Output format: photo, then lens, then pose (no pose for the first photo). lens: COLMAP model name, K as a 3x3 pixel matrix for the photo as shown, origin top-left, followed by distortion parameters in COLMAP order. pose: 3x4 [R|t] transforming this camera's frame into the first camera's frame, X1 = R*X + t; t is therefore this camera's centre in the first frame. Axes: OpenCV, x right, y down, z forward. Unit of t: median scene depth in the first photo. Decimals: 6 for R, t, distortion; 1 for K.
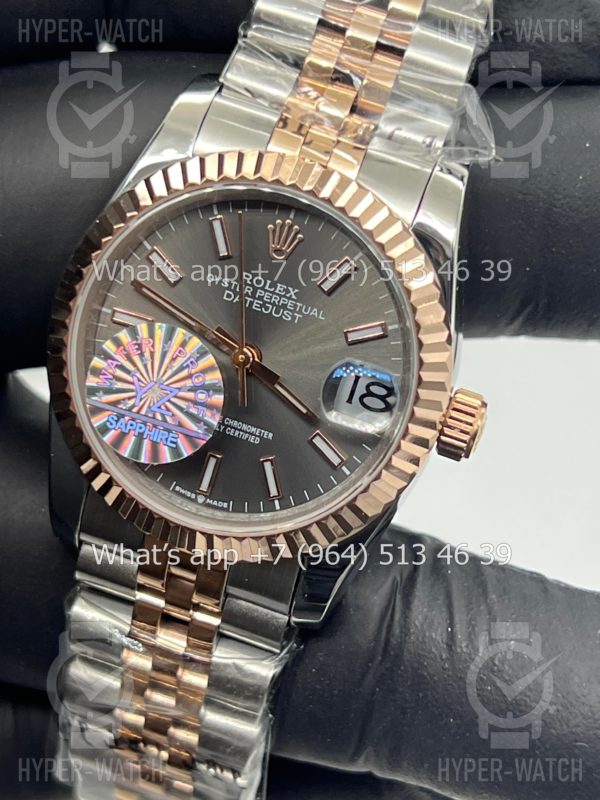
lens RADIAL K [[1875.6, 0, 300.0], [0, 1875.6, 400.0], [0, 0, 1]] dist [0.253558, 0.865165]
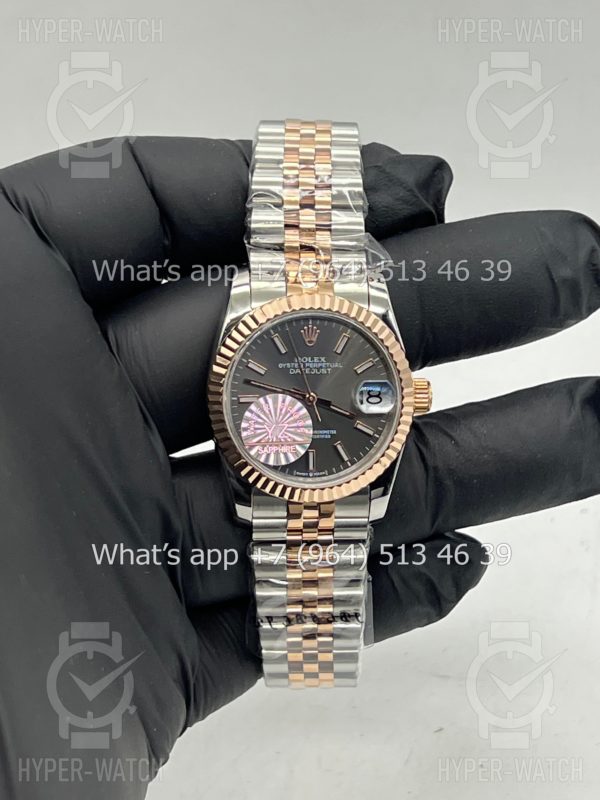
lens RADIAL K [[1875.6, 0, 300.0], [0, 1875.6, 400.0], [0, 0, 1]] dist [0.253558, 0.865165]
pose [[0.925803, -0.321446, 0.198900, -0.433830], [0.324599, 0.945691, 0.017469, -0.059198], [-0.193713, 0.048390, 0.979864, -0.928815]]
